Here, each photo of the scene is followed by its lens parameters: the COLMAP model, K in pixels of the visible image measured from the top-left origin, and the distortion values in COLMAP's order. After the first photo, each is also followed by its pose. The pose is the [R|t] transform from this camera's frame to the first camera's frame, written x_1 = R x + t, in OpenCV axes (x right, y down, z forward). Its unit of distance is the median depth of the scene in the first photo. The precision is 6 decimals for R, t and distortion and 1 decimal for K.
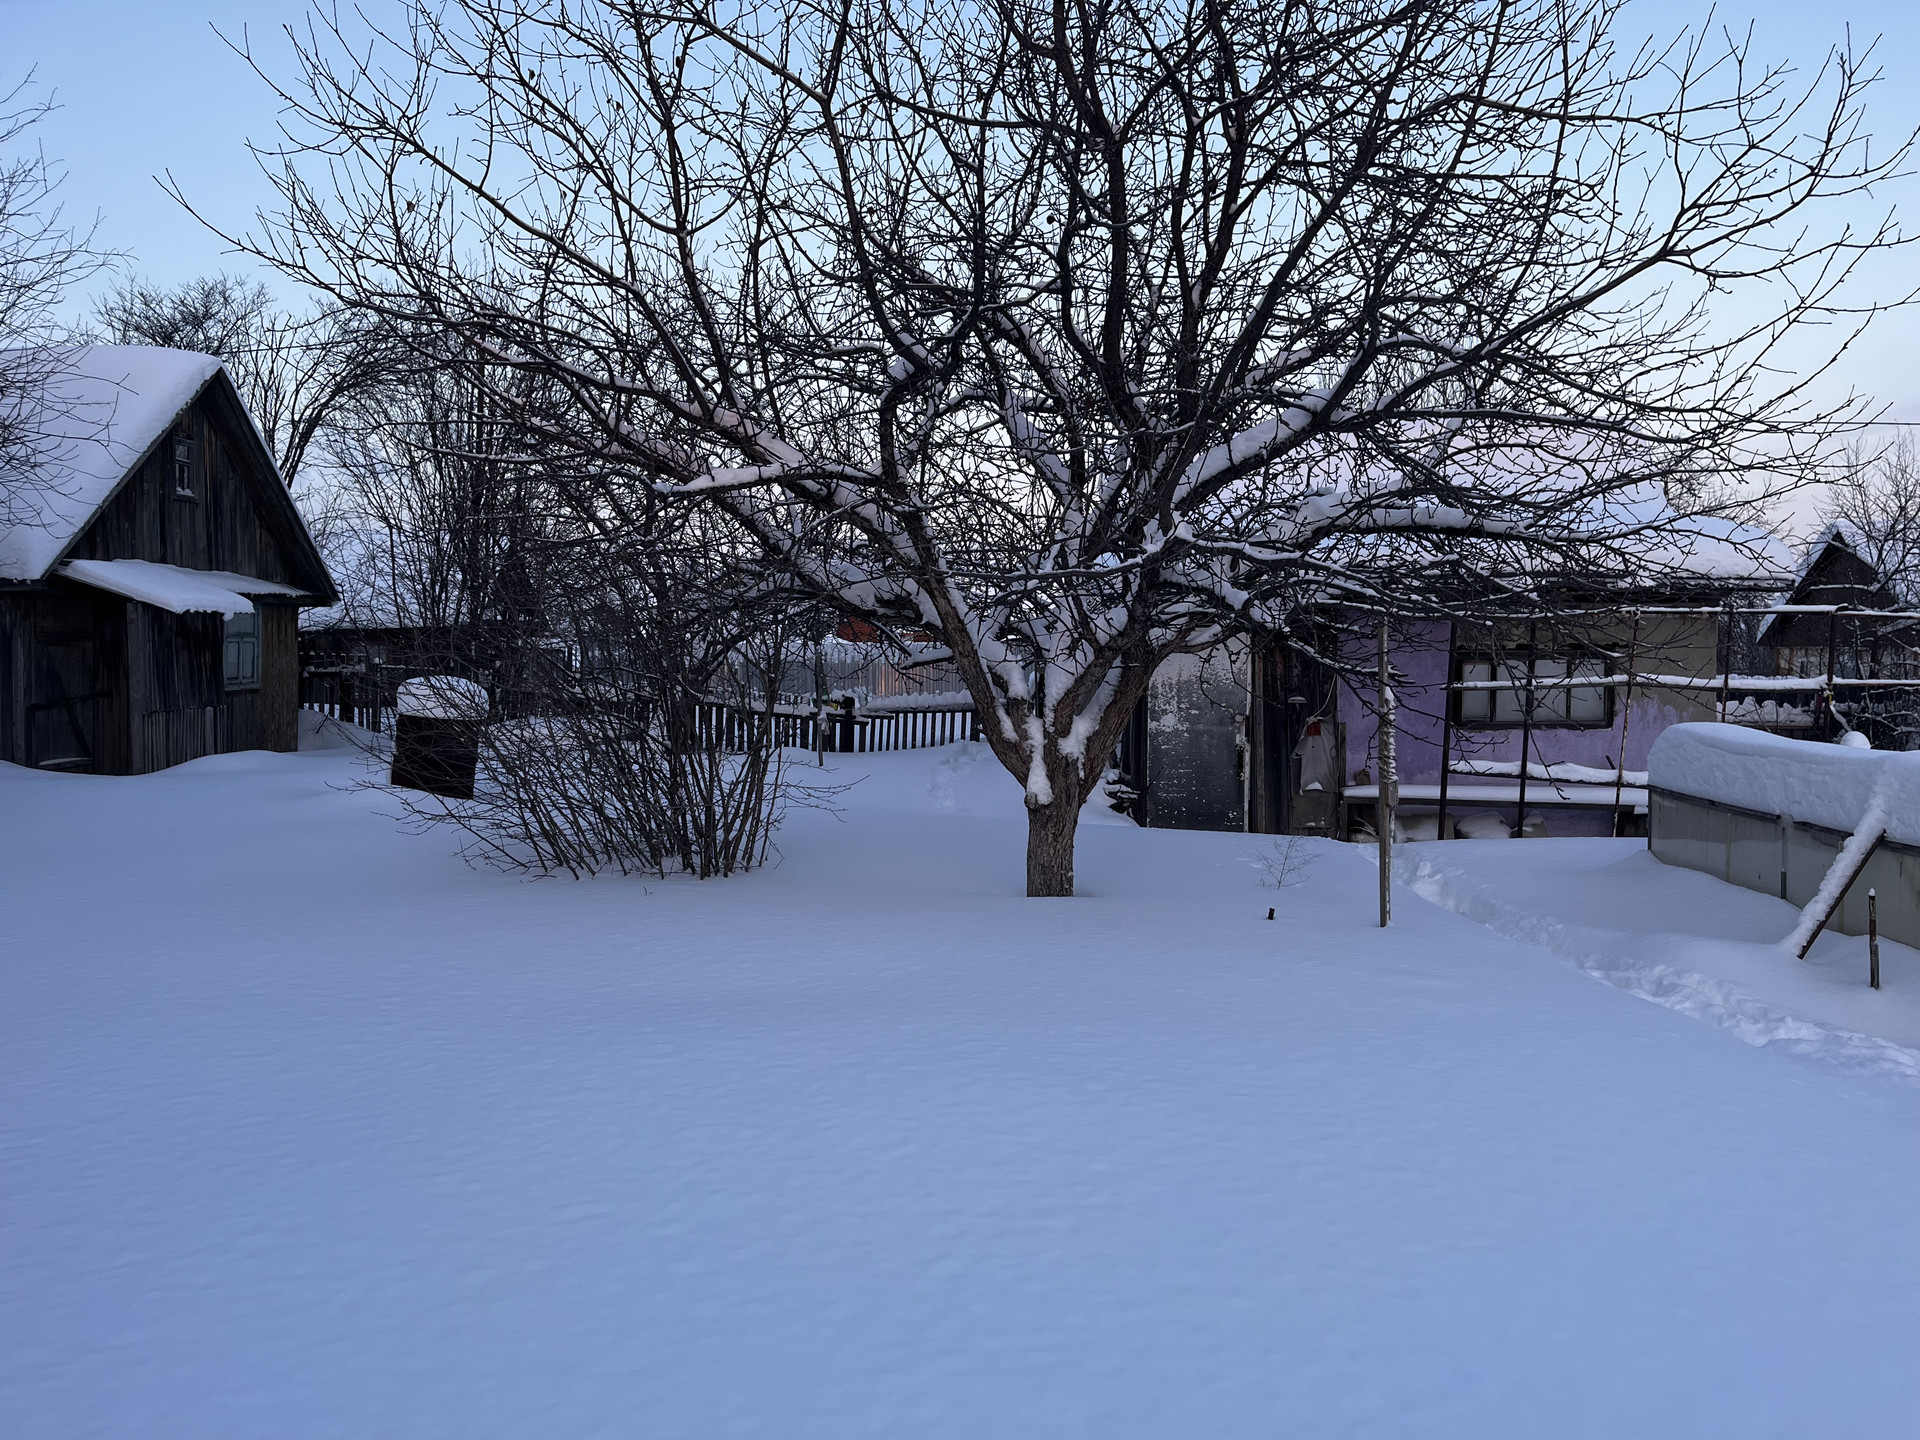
lens RADIAL K [[1437.2, 0, 944.4], [0, 1437.2, 720.3], [0, 0, 1]] dist [0.010556, -0.038756]
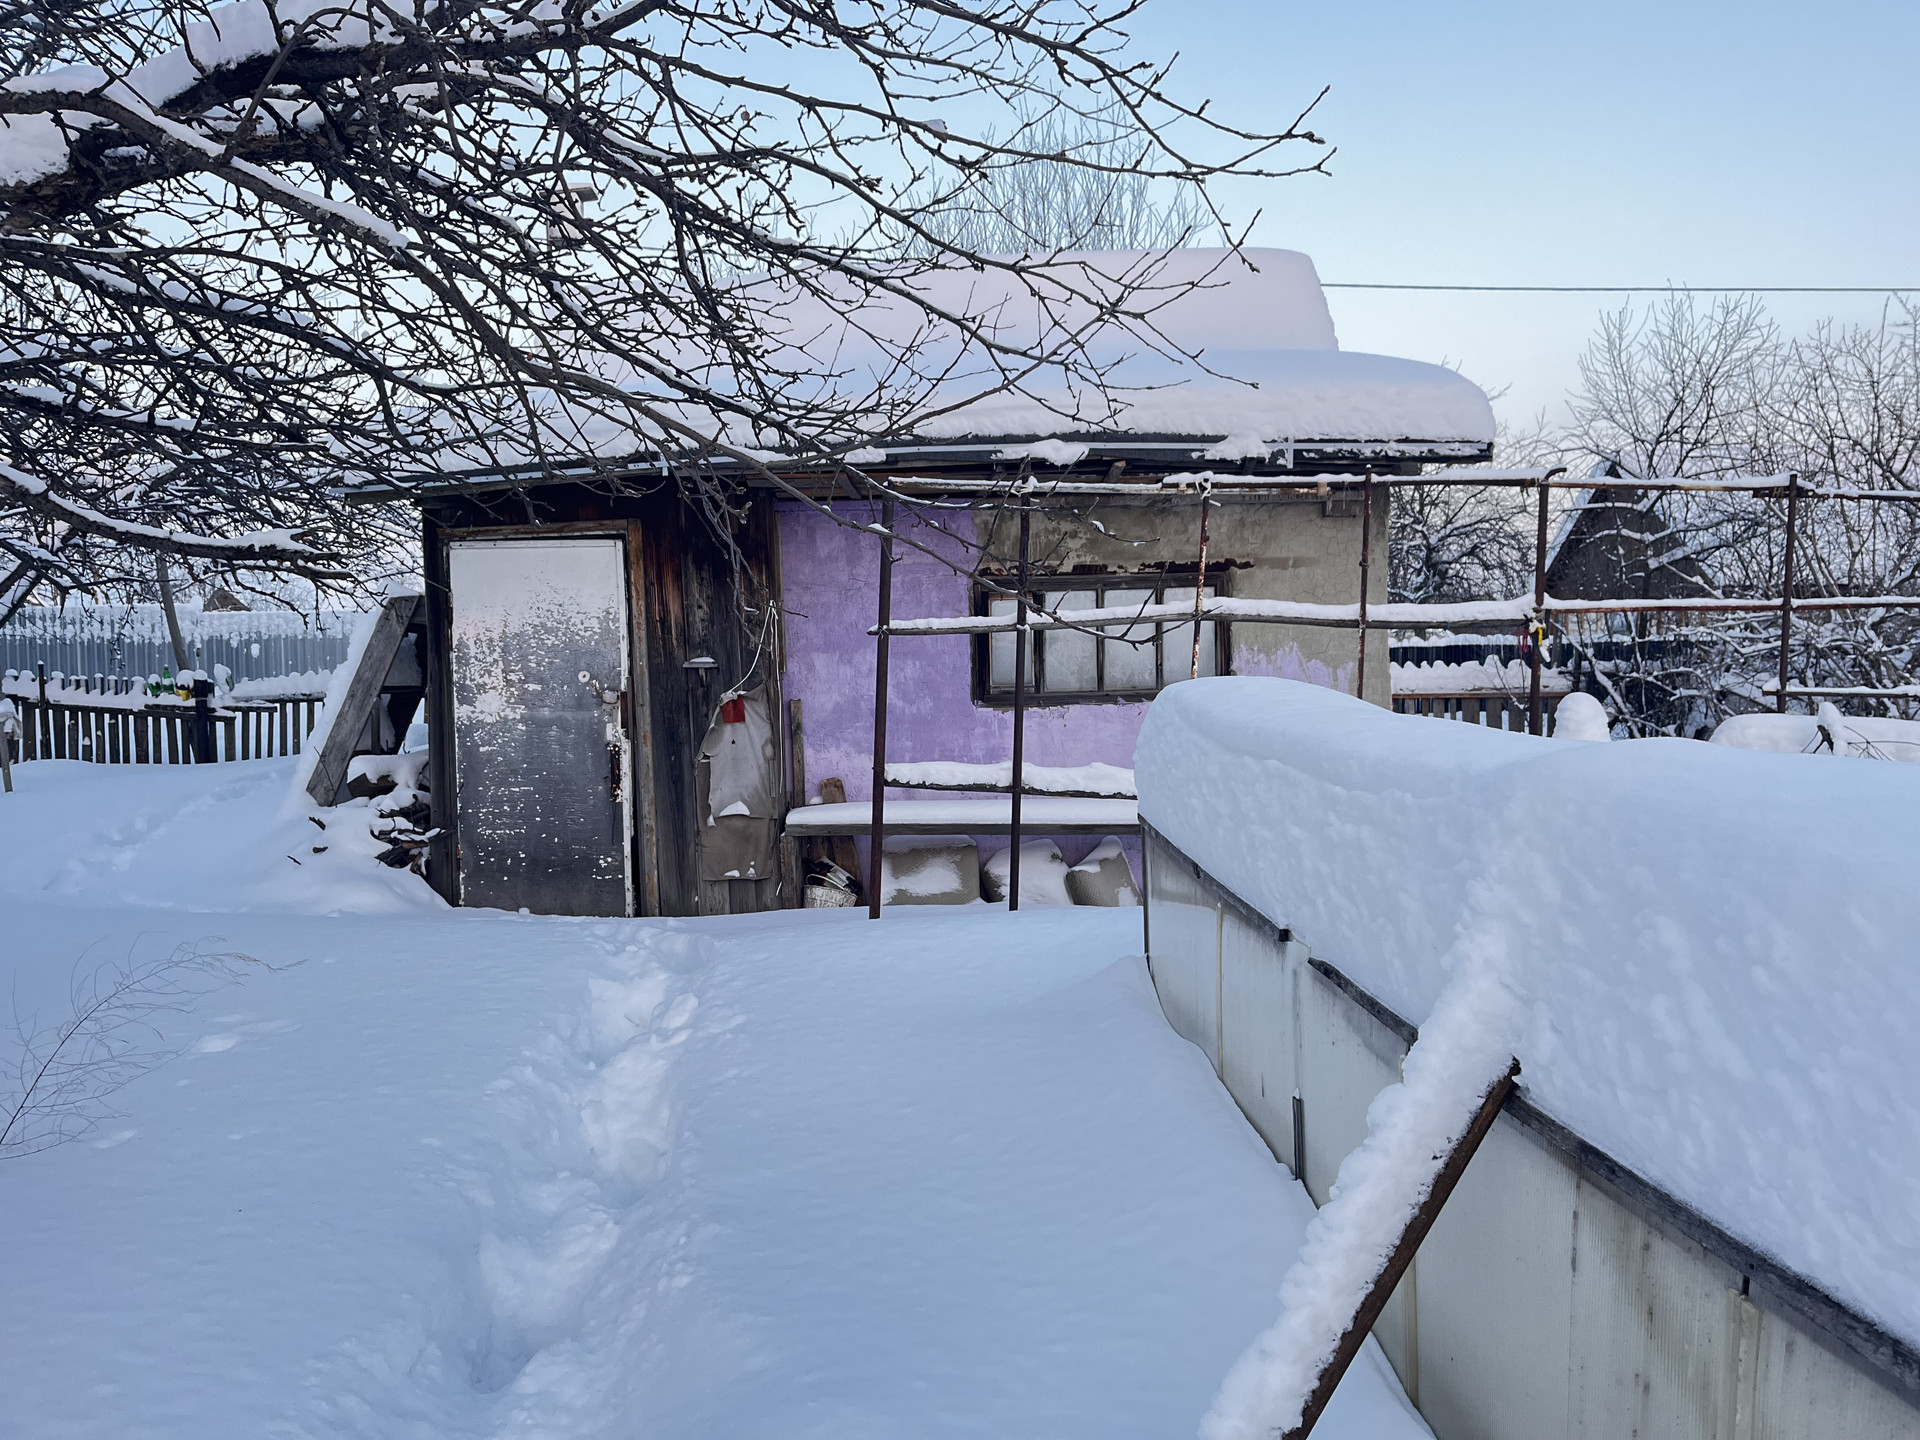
lens RADIAL K [[1437.2, 0, 974.3], [0, 1437.2, 720.3], [0, 0, 1]] dist [0.010556, -0.038756]
pose [[0.992287, -0.024468, 0.121522, 0.280681], [0.023600, 0.999685, 0.008574, 0.006783], [-0.121694, -0.005640, 0.992552, 0.400950]]
